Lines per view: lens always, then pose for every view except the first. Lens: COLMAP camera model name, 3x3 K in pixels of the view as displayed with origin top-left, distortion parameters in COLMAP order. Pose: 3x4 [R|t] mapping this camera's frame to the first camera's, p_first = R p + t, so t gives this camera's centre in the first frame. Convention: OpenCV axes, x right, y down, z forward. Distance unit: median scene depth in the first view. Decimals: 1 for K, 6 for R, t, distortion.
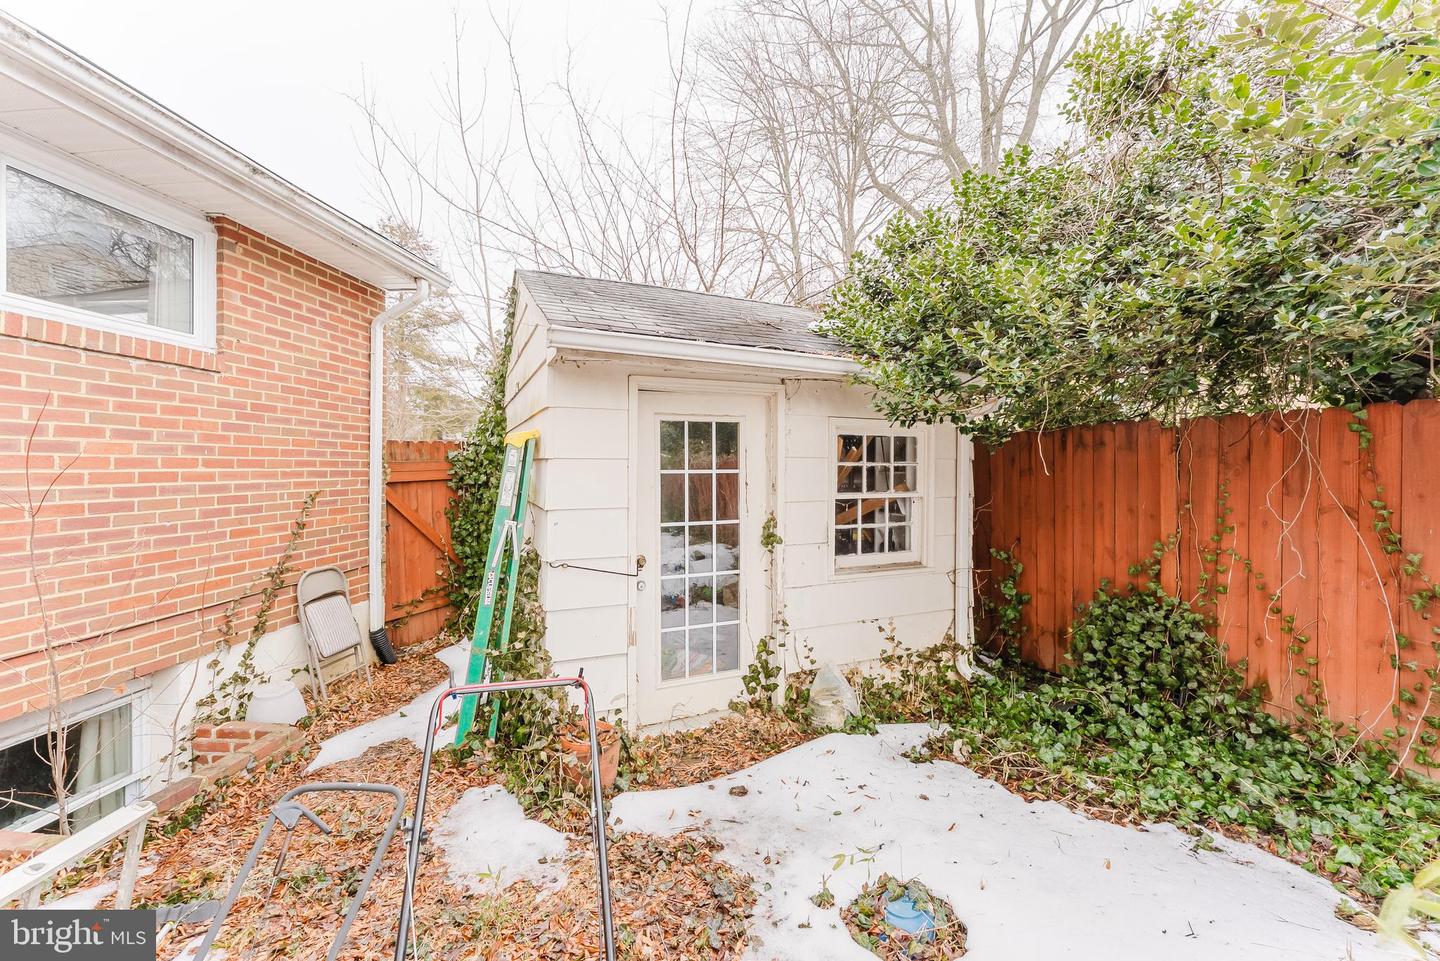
lens RADIAL K [[580.4, 0, 720.0], [0, 580.4, 477.0], [0, 0, 1]] dist [0.002649, 0.000150]
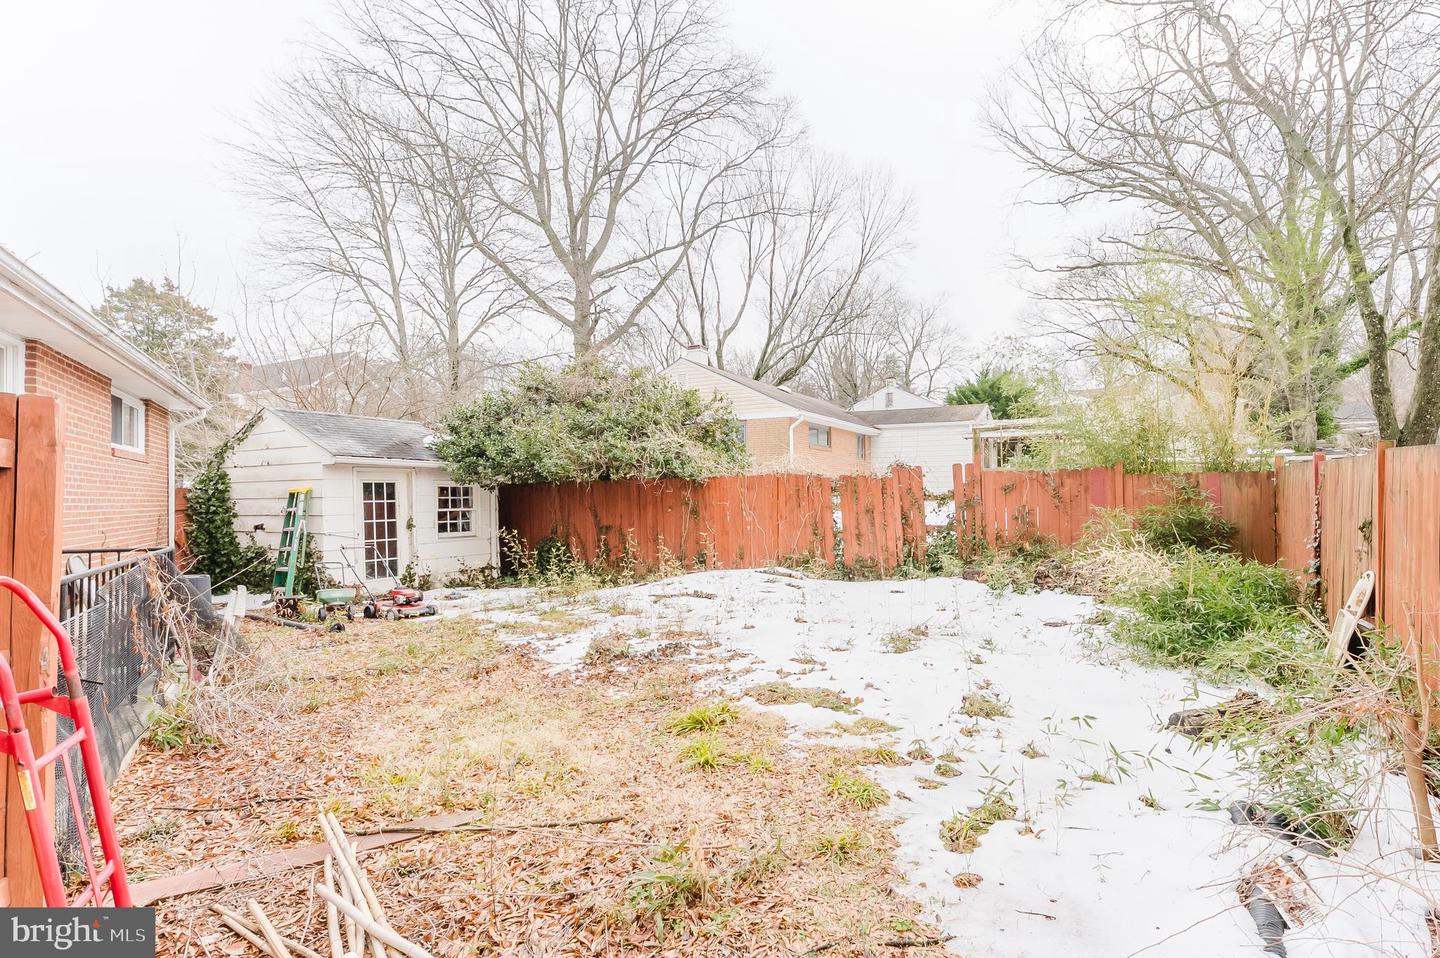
lens RADIAL K [[686.0, 0, 830.9], [0, 686.0, 507.2], [0, 0, 1]] dist [-0.001825, -0.000595]
pose [[0.761337, -0.021762, 0.647991, -0.468248], [0.025733, 0.999663, 0.003338, 0.056911], [-0.647846, 0.014133, 0.761640, -2.583246]]
